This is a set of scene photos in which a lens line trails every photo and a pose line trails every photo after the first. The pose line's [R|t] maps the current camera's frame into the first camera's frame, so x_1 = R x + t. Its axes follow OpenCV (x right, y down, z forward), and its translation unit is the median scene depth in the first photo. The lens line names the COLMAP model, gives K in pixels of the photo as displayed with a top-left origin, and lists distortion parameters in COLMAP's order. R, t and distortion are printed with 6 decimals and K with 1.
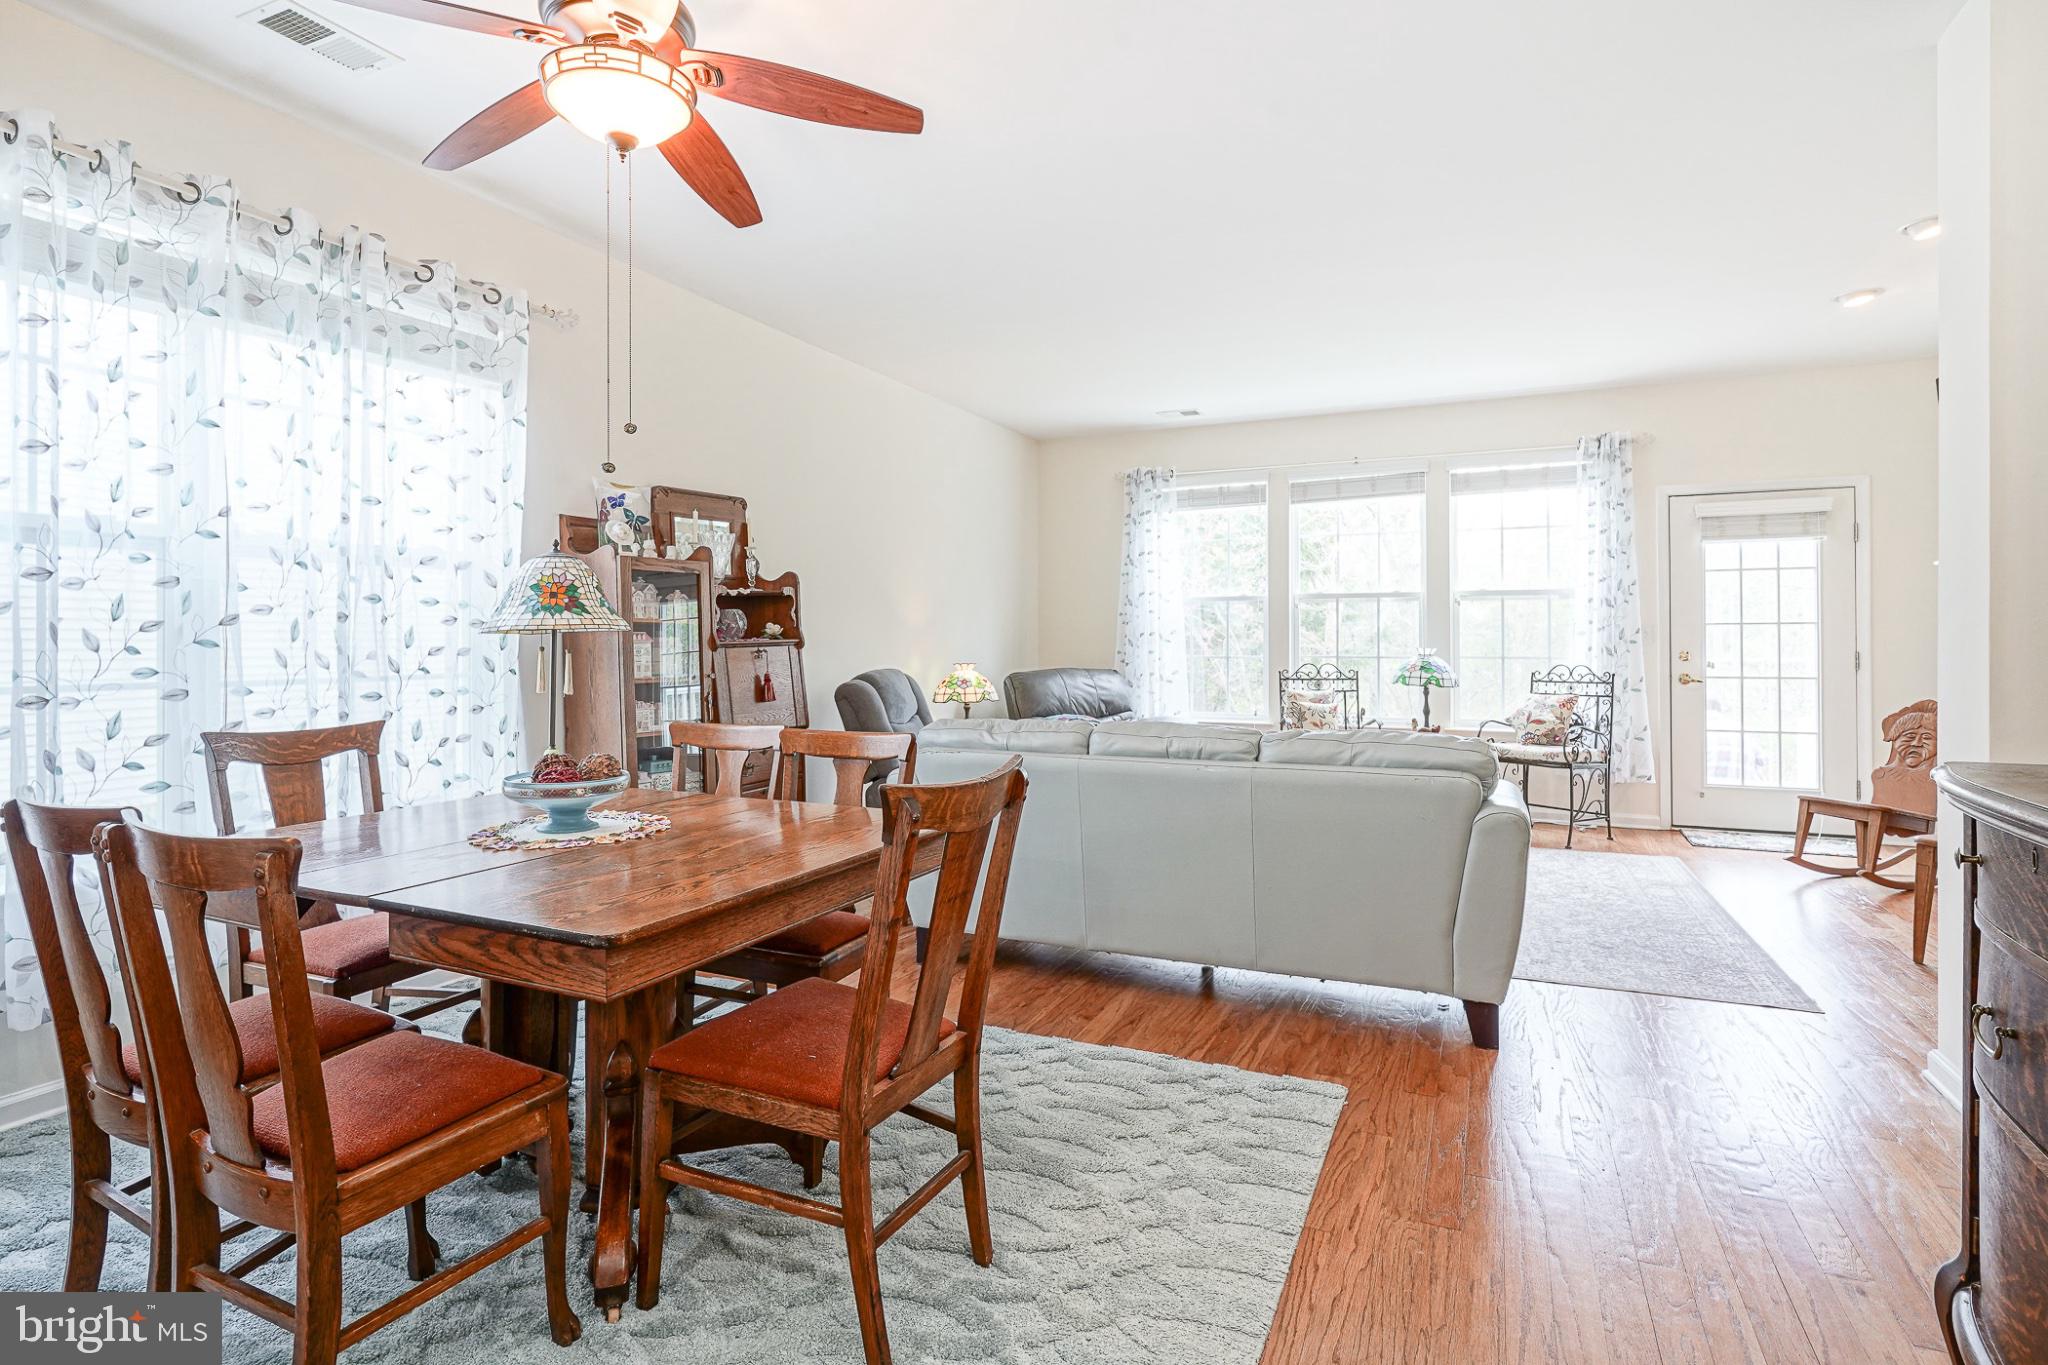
lens RADIAL K [[1013.6, 0, 1033.8], [0, 1013.6, 632.3], [0, 0, 1]] dist [-0.008223, 0.004062]
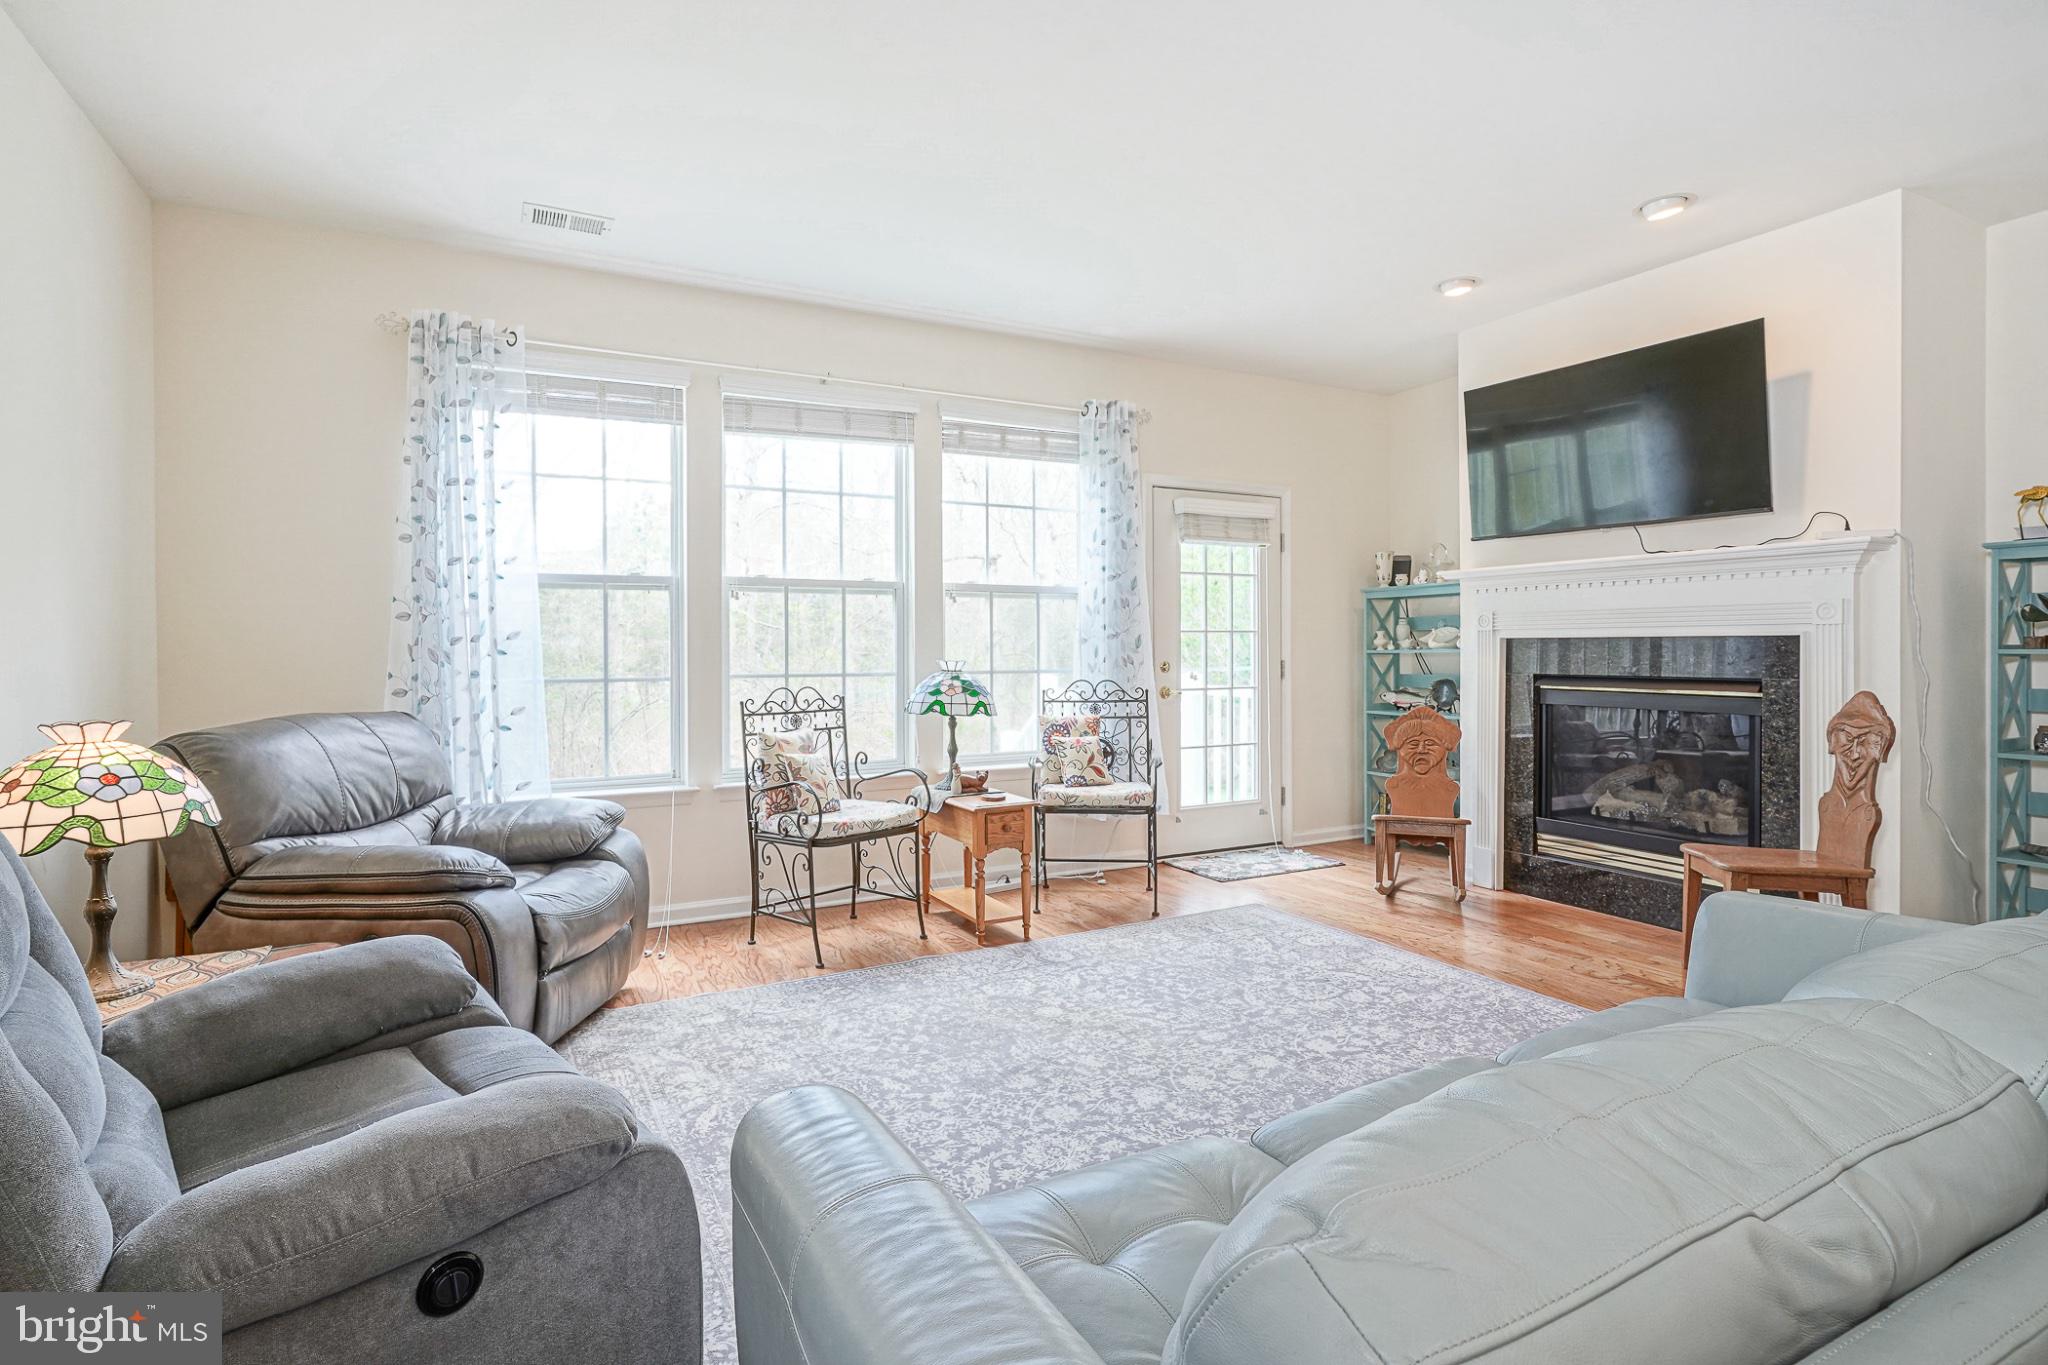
lens RADIAL K [[1013.6, 0, 1000.3], [0, 1013.6, 647.3], [0, 0, 1]] dist [-0.008223, 0.004062]
pose [[0.620720, 0.001096, 0.784032, -0.210104], [-0.003187, 0.999994, 0.001126, 0.007796], [-0.784026, -0.003197, 0.620720, 0.814337]]
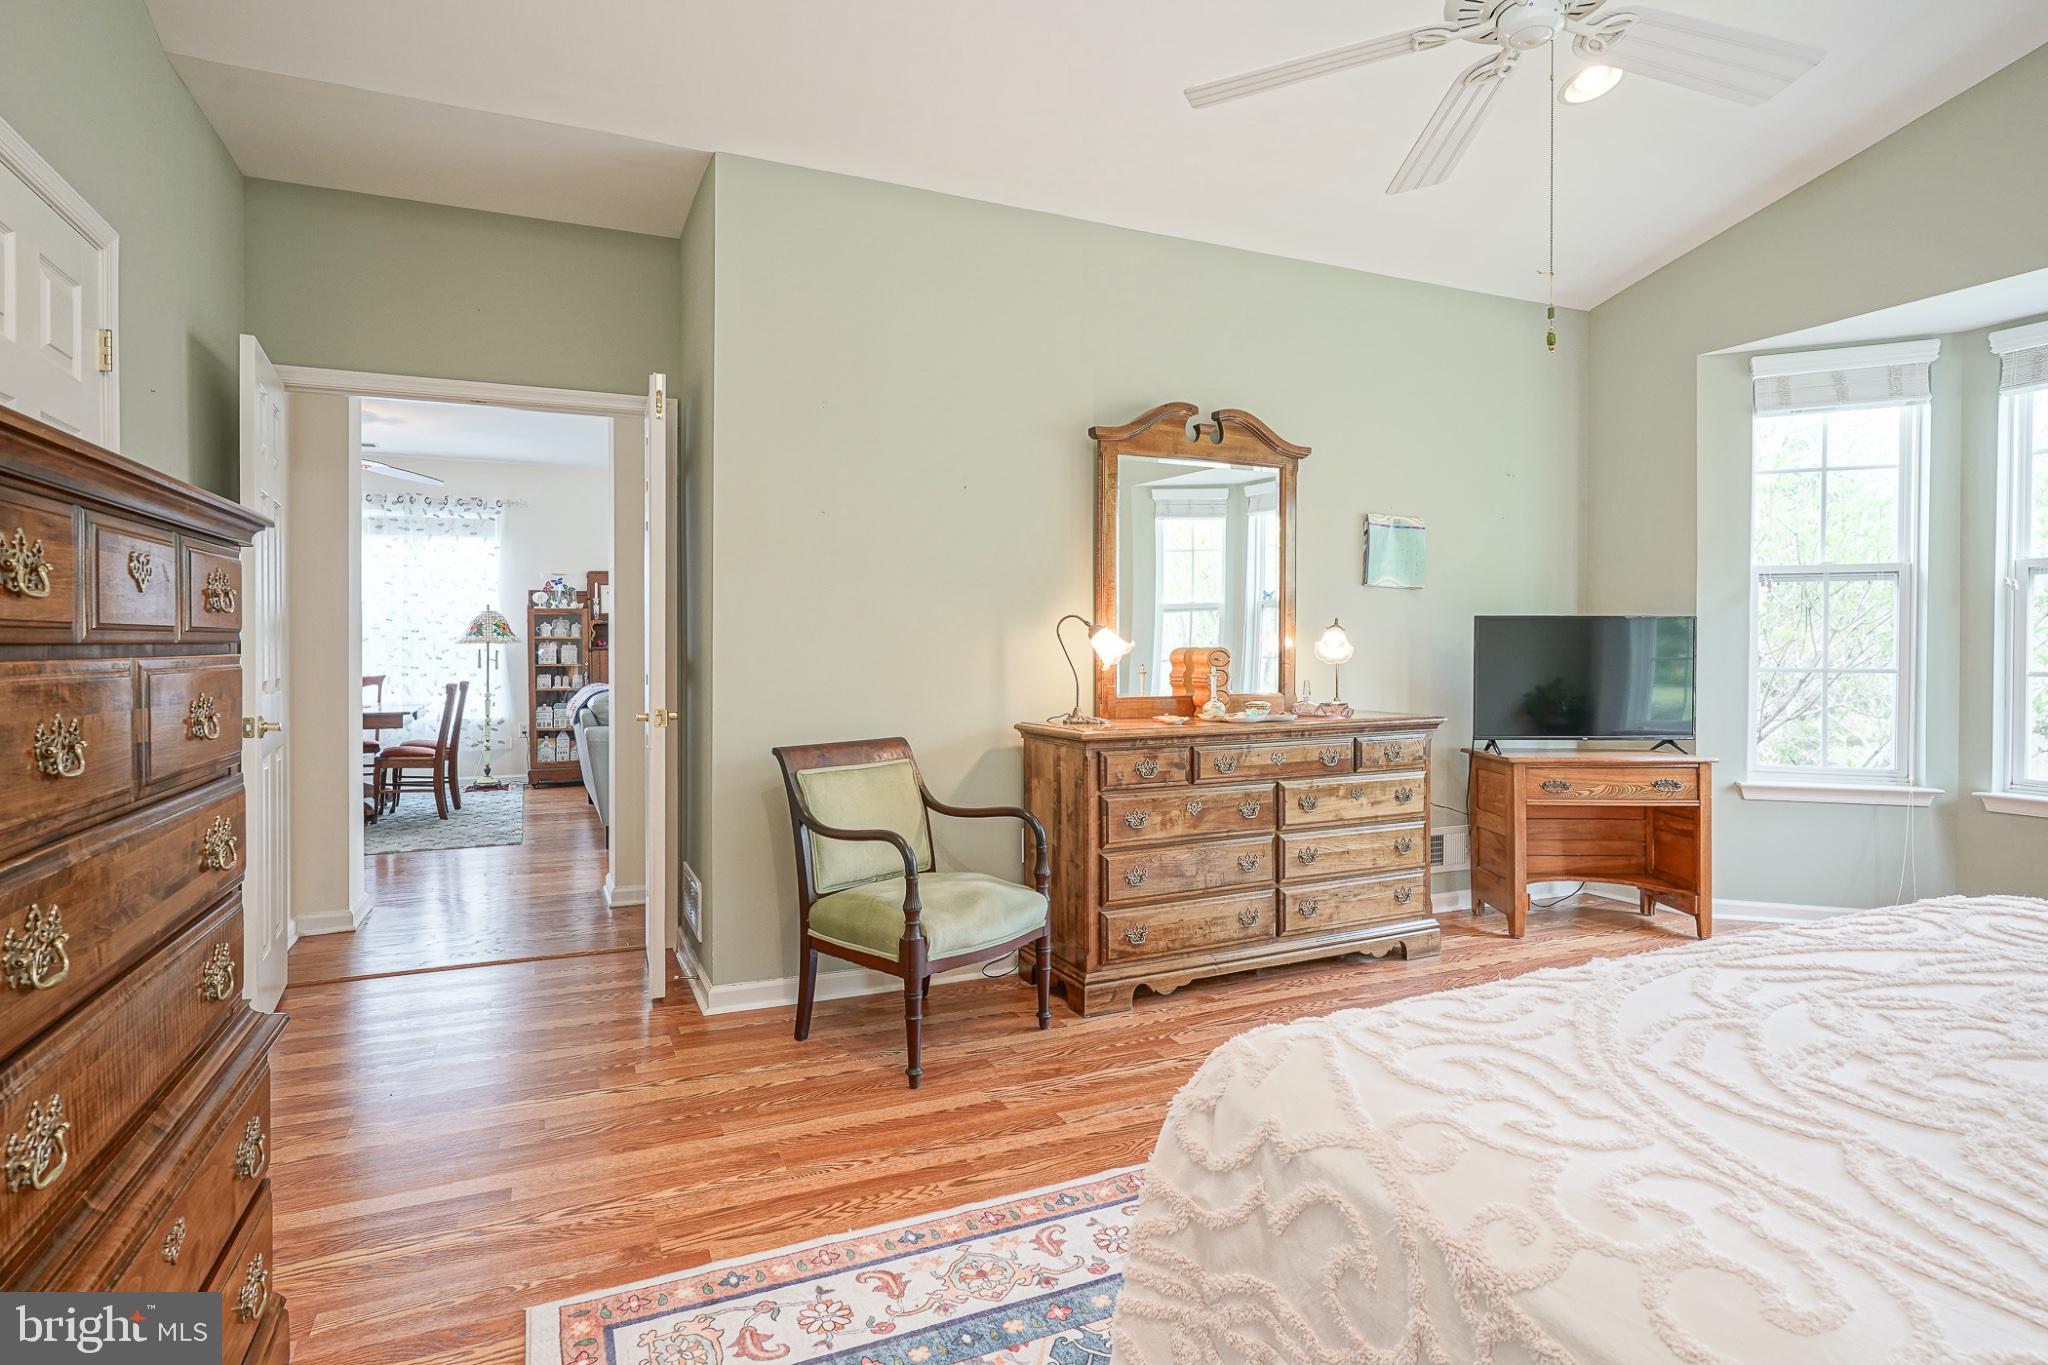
lens RADIAL K [[1013.6, 0, 1011.2], [0, 1013.6, 662.5], [0, 0, 1]] dist [-0.008223, 0.004062]
pose [[0.752470, 0.014575, -0.658465, 1.634290], [0.003689, 0.999646, 0.026343, -0.010439], [0.658616, -0.022251, 0.752150, 0.021029]]
